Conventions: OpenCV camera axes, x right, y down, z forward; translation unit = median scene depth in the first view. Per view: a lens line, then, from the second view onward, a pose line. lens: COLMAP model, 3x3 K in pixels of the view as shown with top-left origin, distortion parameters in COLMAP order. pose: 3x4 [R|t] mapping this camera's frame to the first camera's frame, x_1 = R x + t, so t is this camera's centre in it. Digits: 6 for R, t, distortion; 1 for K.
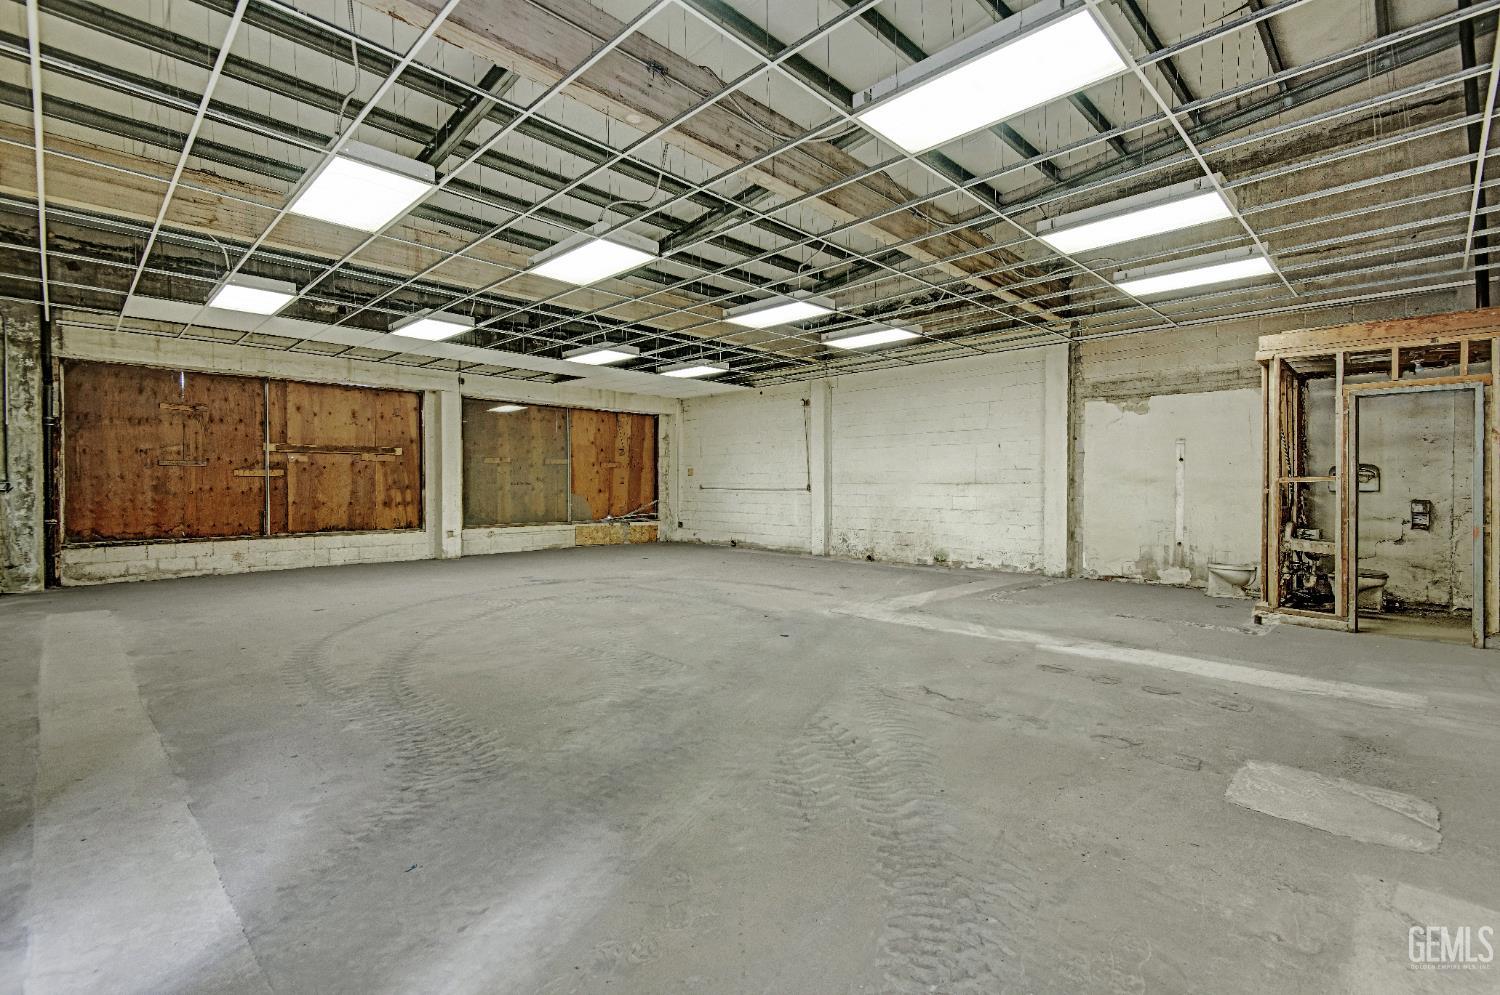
lens RADIAL K [[693.0, 0, 749.2], [0, 693.0, 489.7], [0, 0, 1]] dist [0.036373, -0.003204]
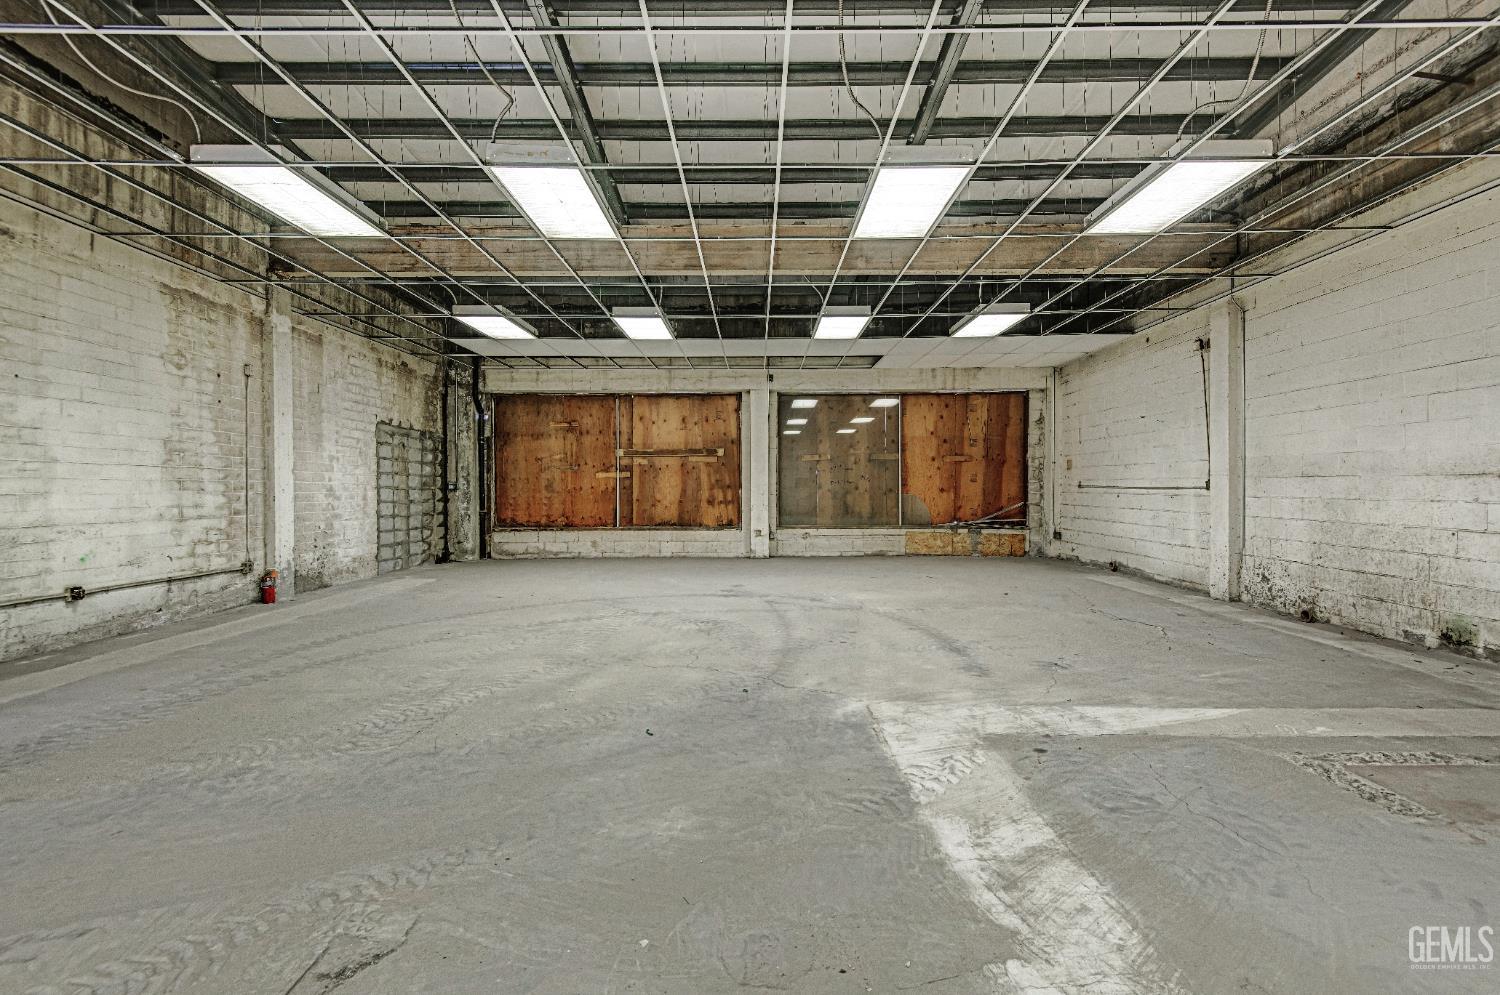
lens RADIAL K [[693.0, 0, 752.2], [0, 693.0, 518.2], [0, 0, 1]] dist [0.036373, -0.003204]
pose [[0.700539, 0.034347, -0.712787, 0.270371], [0.001613, 0.998762, 0.049712, -0.007654], [0.713613, -0.035974, 0.699616, 0.300287]]
